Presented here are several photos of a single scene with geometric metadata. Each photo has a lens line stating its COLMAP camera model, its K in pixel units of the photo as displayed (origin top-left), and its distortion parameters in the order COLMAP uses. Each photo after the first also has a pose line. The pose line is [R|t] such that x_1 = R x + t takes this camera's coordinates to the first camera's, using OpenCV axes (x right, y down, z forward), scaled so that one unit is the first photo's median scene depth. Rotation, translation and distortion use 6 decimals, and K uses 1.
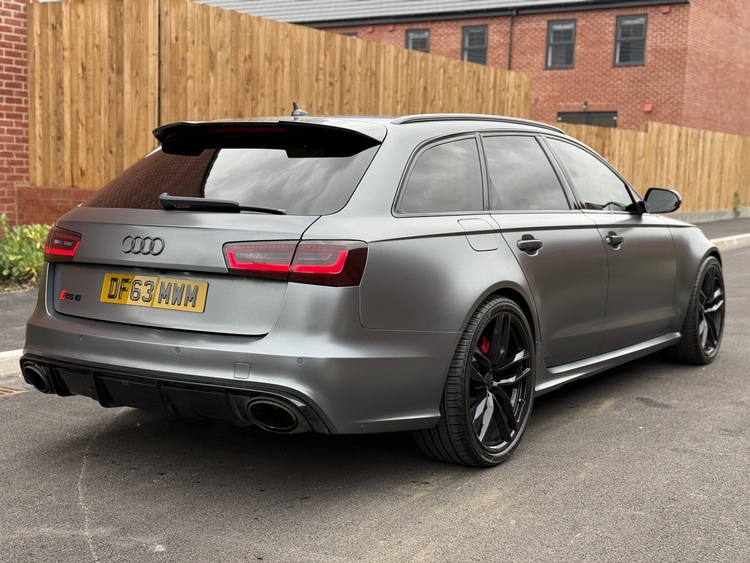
lens RADIAL K [[1055.3, 0, 351.5], [0, 1055.3, 256.8], [0, 0, 1]] dist [0.122597, 0.000000]
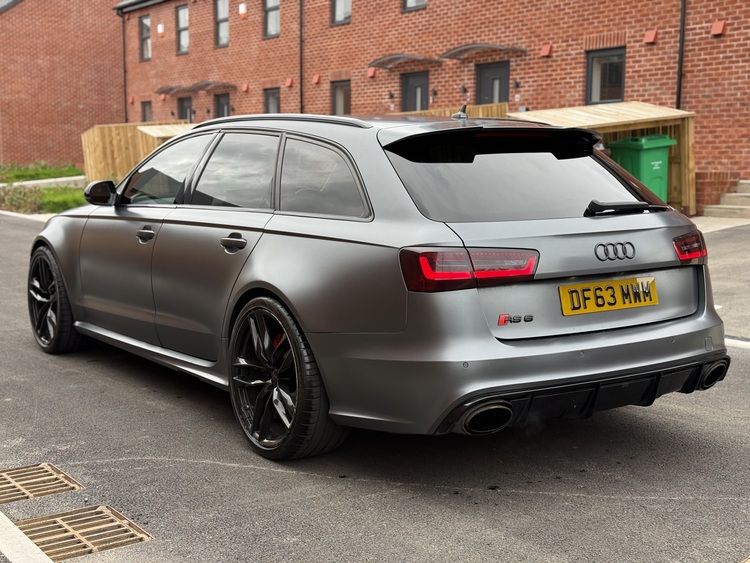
lens RADIAL K [[1055.3, 0, 383.3], [0, 1055.3, 281.8], [0, 0, 1]] dist [0.122597, 0.000000]
pose [[0.365756, -0.130497, 0.921517, -0.421638], [0.078924, 0.990904, 0.108997, -0.038135], [-0.927358, 0.032864, 0.372729, 0.282297]]
